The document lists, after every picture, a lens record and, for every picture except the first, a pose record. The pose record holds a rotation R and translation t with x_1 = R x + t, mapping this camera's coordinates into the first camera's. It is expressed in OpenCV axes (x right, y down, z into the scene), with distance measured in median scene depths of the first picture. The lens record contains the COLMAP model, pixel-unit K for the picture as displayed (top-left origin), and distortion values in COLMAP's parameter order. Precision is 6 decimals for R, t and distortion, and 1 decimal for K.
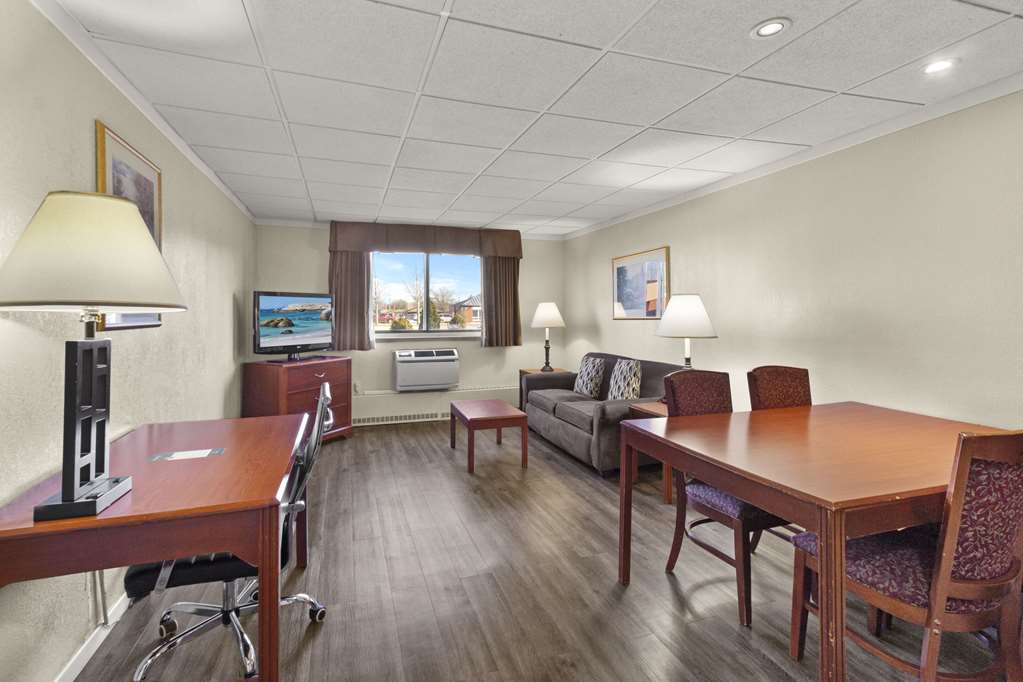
lens RADIAL K [[486.6, 0, 511.0], [0, 486.6, 312.8], [0, 0, 1]] dist [0.010812, -0.000486]
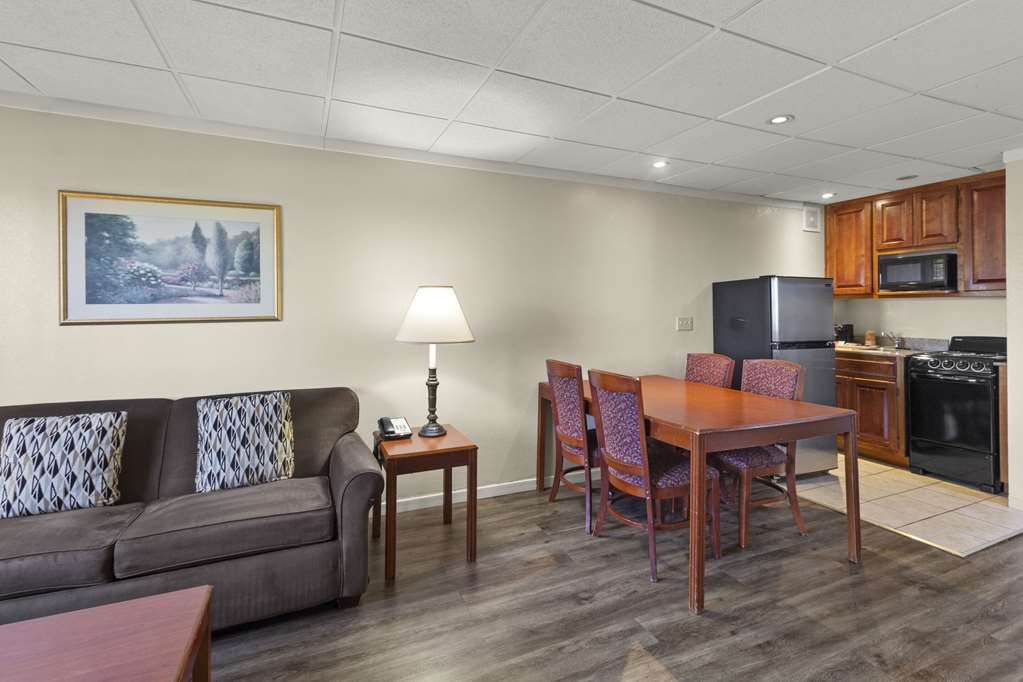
lens RADIAL K [[486.6, 0, 517.3], [0, 486.6, 307.6], [0, 0, 1]] dist [0.010812, -0.000486]
pose [[-0.090953, -0.005525, 0.995840, -0.381158], [-0.004626, 0.999976, 0.005125, -0.009155], [-0.995844, -0.004140, -0.090976, 0.846088]]
